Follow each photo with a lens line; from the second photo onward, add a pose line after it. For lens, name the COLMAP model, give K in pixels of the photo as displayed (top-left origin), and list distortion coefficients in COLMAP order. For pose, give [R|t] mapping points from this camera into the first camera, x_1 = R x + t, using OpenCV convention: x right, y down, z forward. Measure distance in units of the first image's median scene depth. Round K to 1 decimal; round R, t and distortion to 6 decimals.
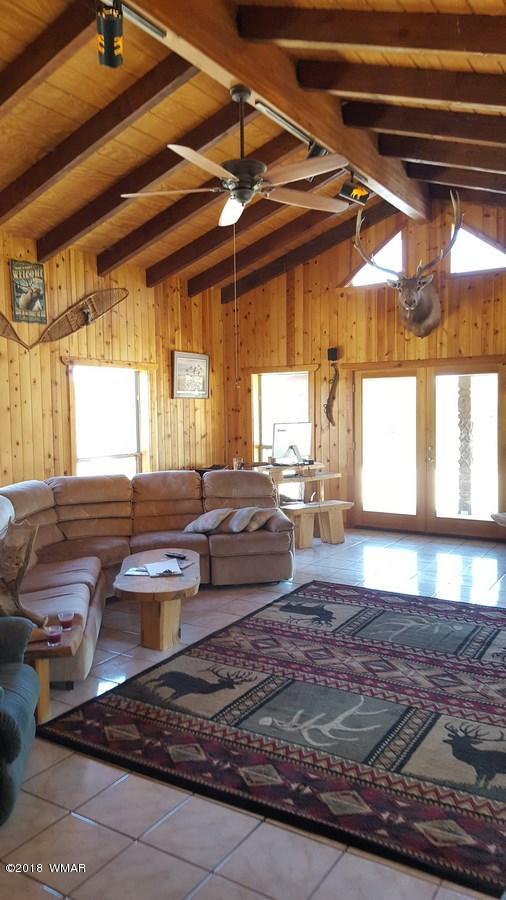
lens RADIAL K [[666.8, 0, 253.0], [0, 666.8, 450.0], [0, 0, 1]] dist [0.177387, -0.346385]
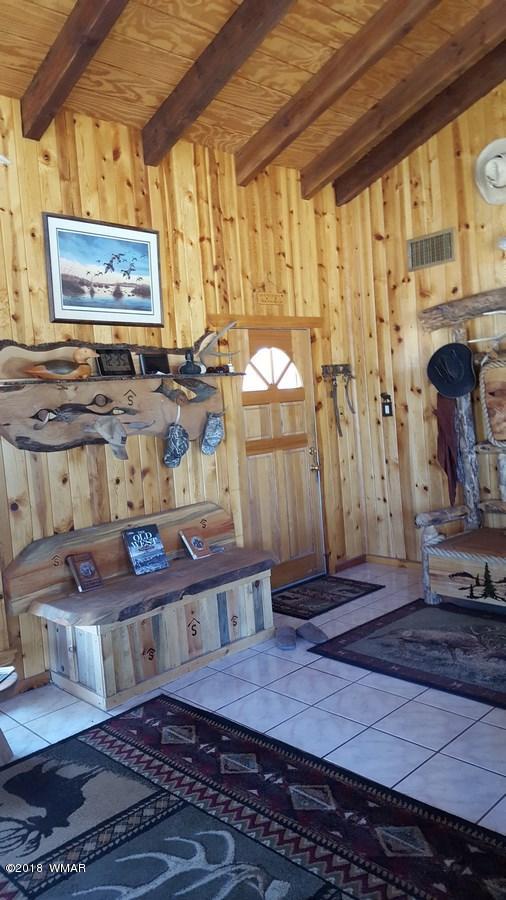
lens RADIAL K [[665.2, 0, 226.0], [0, 665.2, 455.3], [0, 0, 1]] dist [0.180028, -0.344314]
pose [[-0.959834, 0.069113, 0.271922, -0.144185], [0.109852, 0.984383, 0.137559, -0.084309], [-0.258169, 0.161905, -0.952437, 1.695336]]
